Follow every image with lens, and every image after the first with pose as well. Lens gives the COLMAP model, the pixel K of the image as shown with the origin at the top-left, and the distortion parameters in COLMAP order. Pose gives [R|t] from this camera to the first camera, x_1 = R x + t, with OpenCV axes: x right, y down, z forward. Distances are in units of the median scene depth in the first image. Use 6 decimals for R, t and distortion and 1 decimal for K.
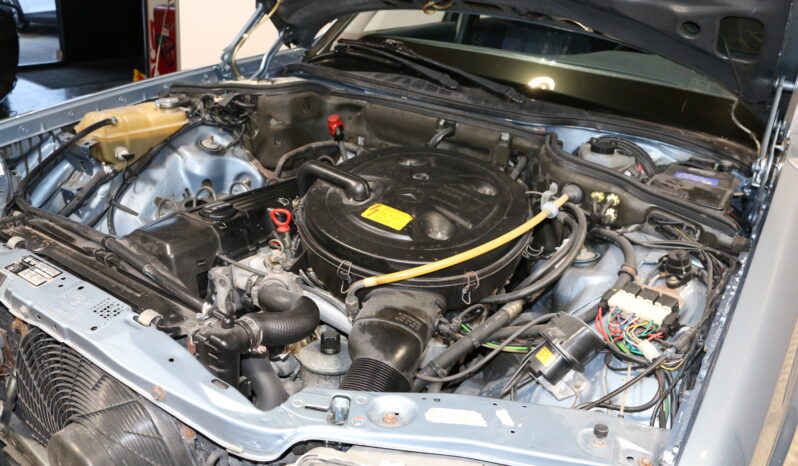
lens RADIAL K [[652.4, 0, 399.0], [0, 652.4, 233.0], [0, 0, 1]] dist [-0.173251, 0.155572]
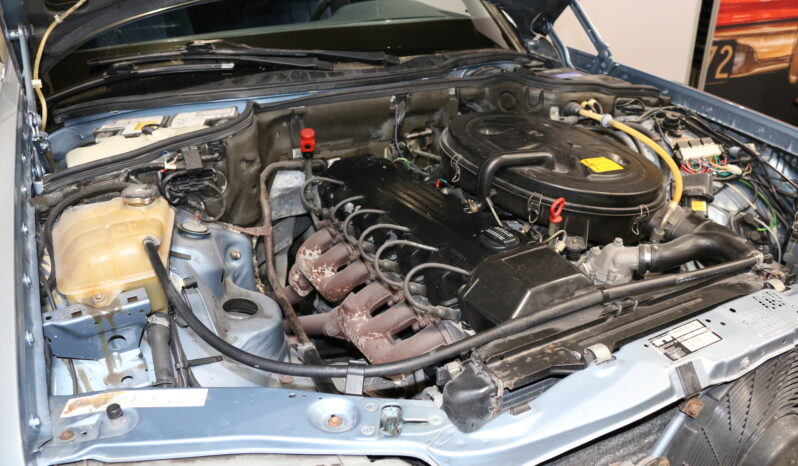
lens RADIAL K [[652.4, 0, 399.0], [0, 652.4, 233.0], [0, 0, 1]] dist [-0.173251, 0.155572]
pose [[0.491966, -0.437898, 0.752472, -0.784322], [0.386478, 0.884318, 0.261946, -0.253109], [-0.780131, 0.161946, 0.604293, 0.447786]]
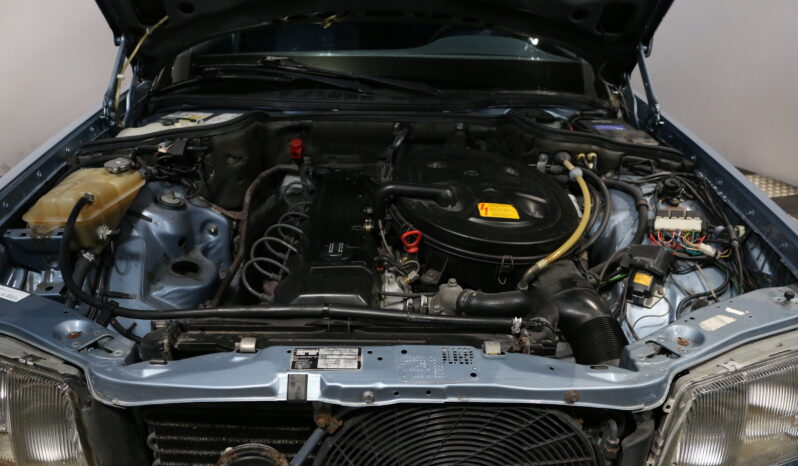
lens RADIAL K [[652.4, 0, 399.0], [0, 652.4, 233.0], [0, 0, 1]] dist [-0.173251, 0.155572]
pose [[0.826311, -0.276014, 0.490944, -0.531351], [0.263987, 0.959807, 0.095296, -0.103795], [-0.497515, 0.050858, 0.865963, 0.070353]]
